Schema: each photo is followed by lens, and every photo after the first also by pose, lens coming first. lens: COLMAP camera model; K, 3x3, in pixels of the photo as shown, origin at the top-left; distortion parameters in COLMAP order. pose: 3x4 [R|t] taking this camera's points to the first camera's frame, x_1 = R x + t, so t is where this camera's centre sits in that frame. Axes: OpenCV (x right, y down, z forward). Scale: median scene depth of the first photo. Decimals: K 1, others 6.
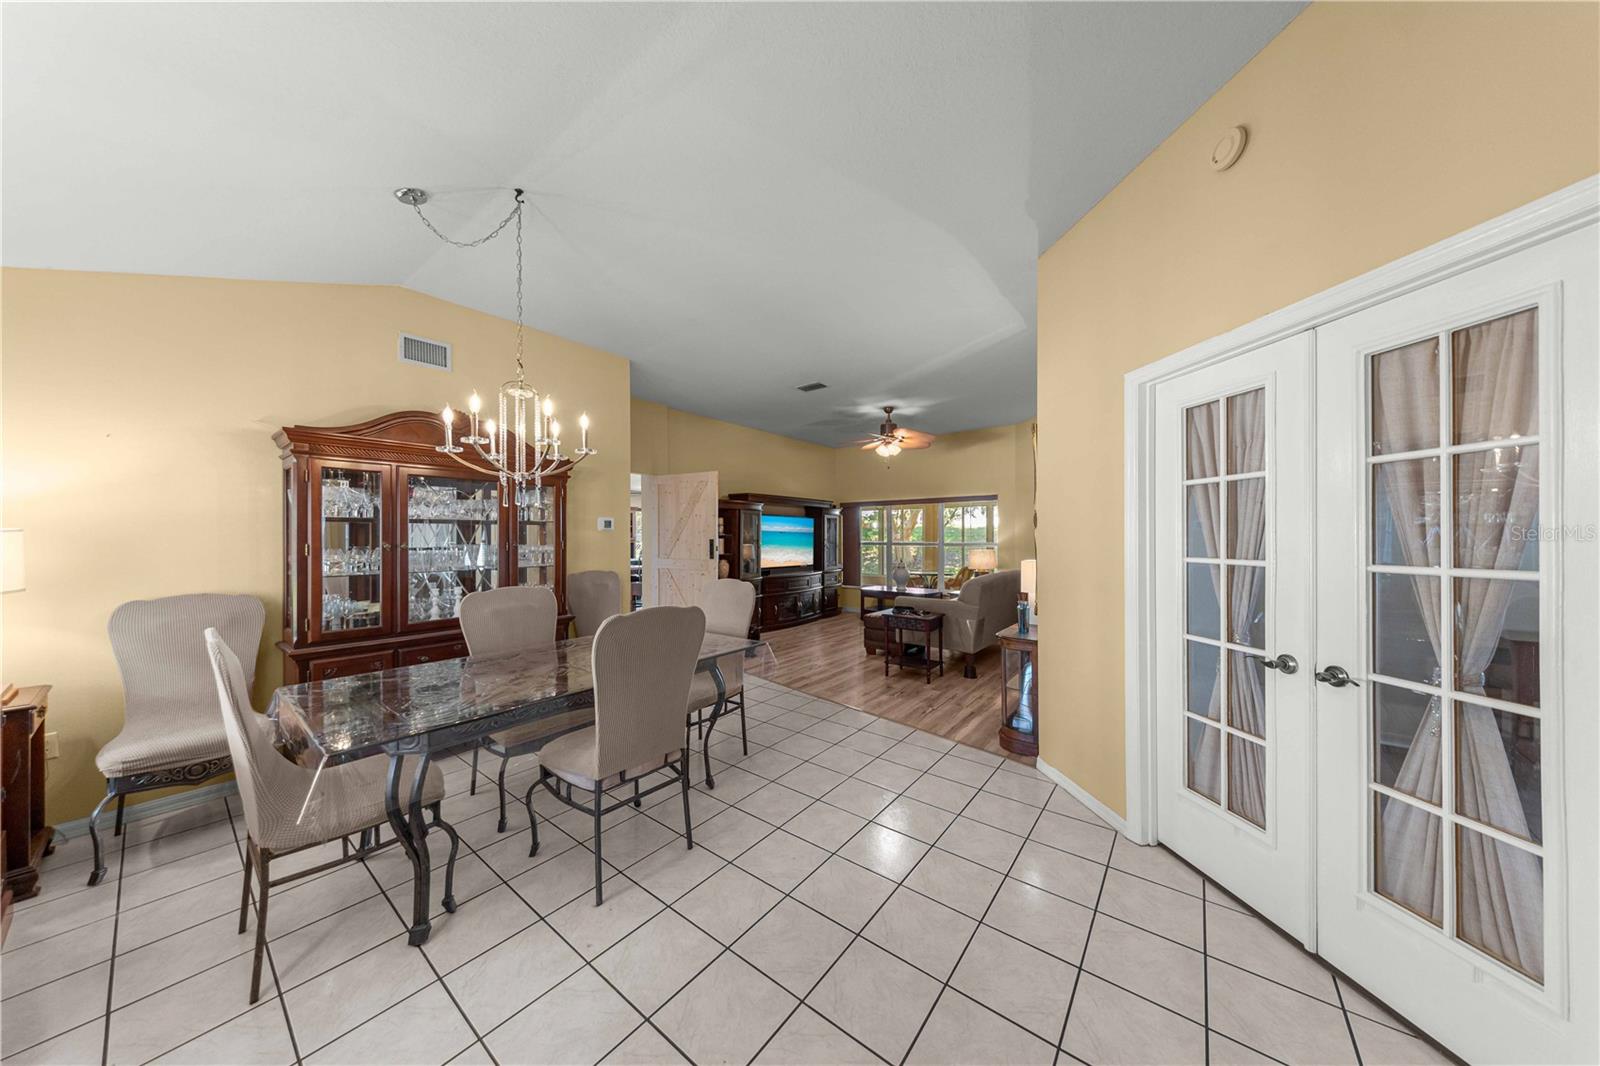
lens RADIAL K [[510.8, 0, 800.0], [0, 510.8, 533.0], [0, 0, 1]] dist [-0.001046, -0.000102]
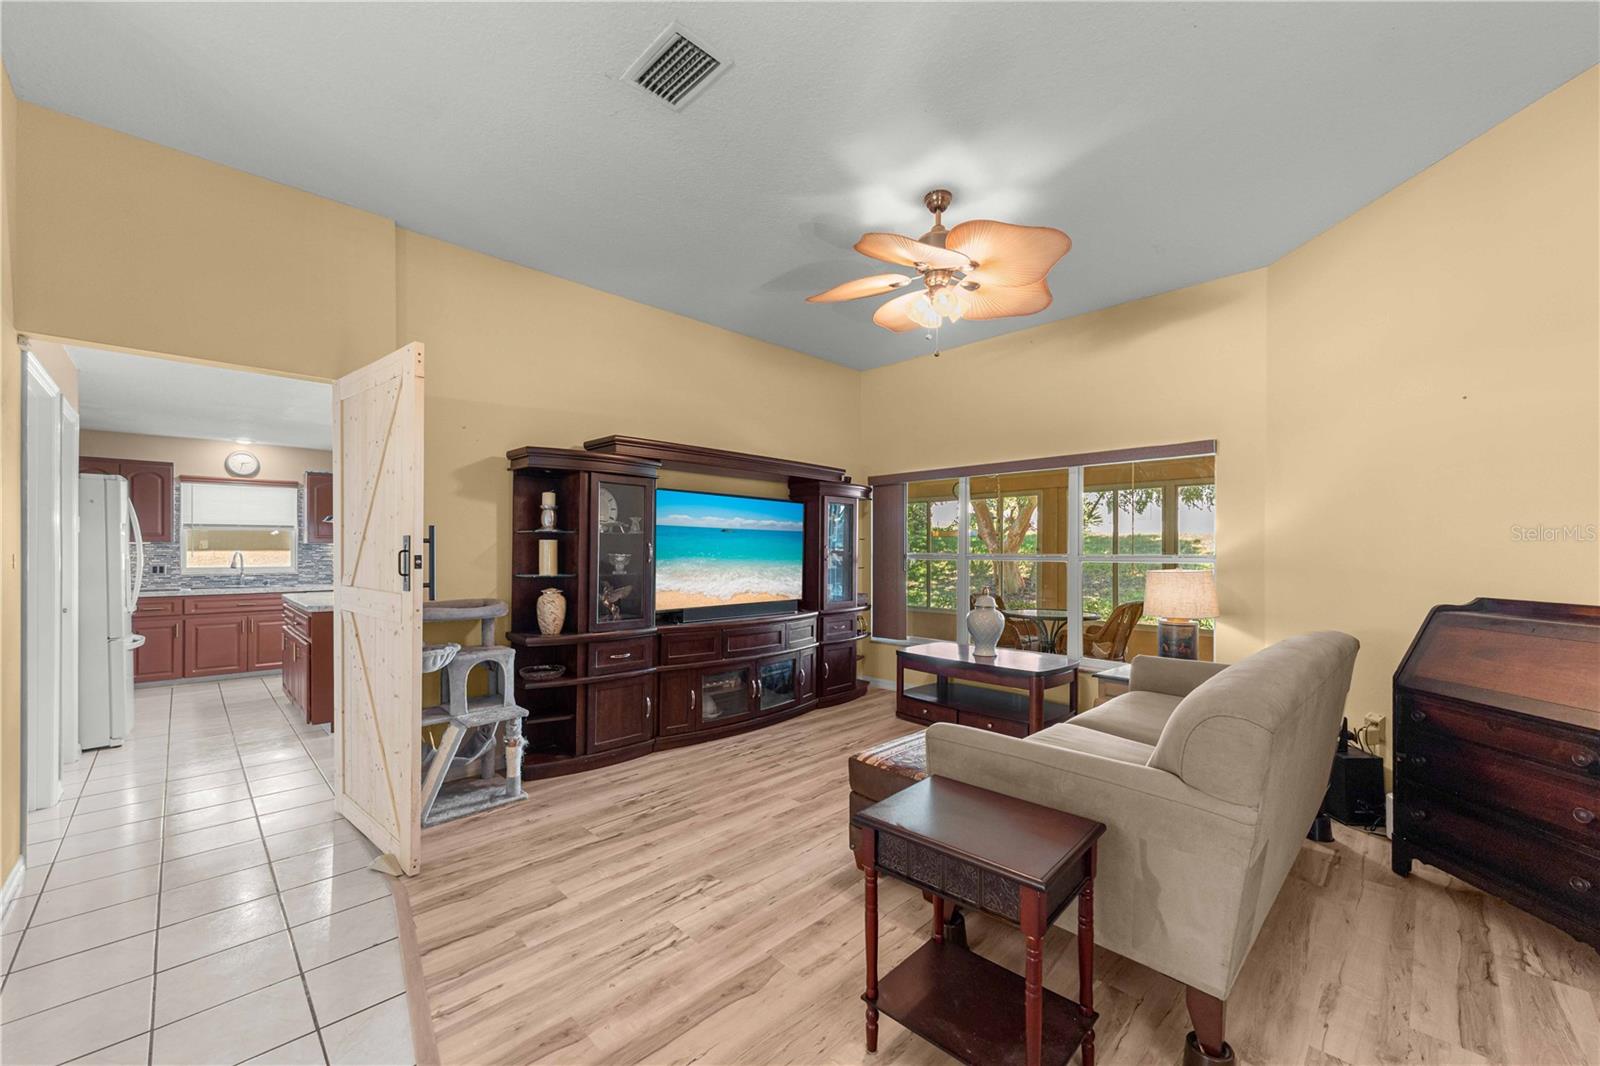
lens RADIAL K [[637.6, 0, 799.5], [0, 637.6, 556.5], [0, 0, 1]] dist [-0.000403, 0.000047]
pose [[0.991381, 0.003981, -0.130947, 0.104462], [-0.001505, 0.999818, 0.019002, 0.011107], [0.130999, -0.018641, 0.991207, 0.399461]]
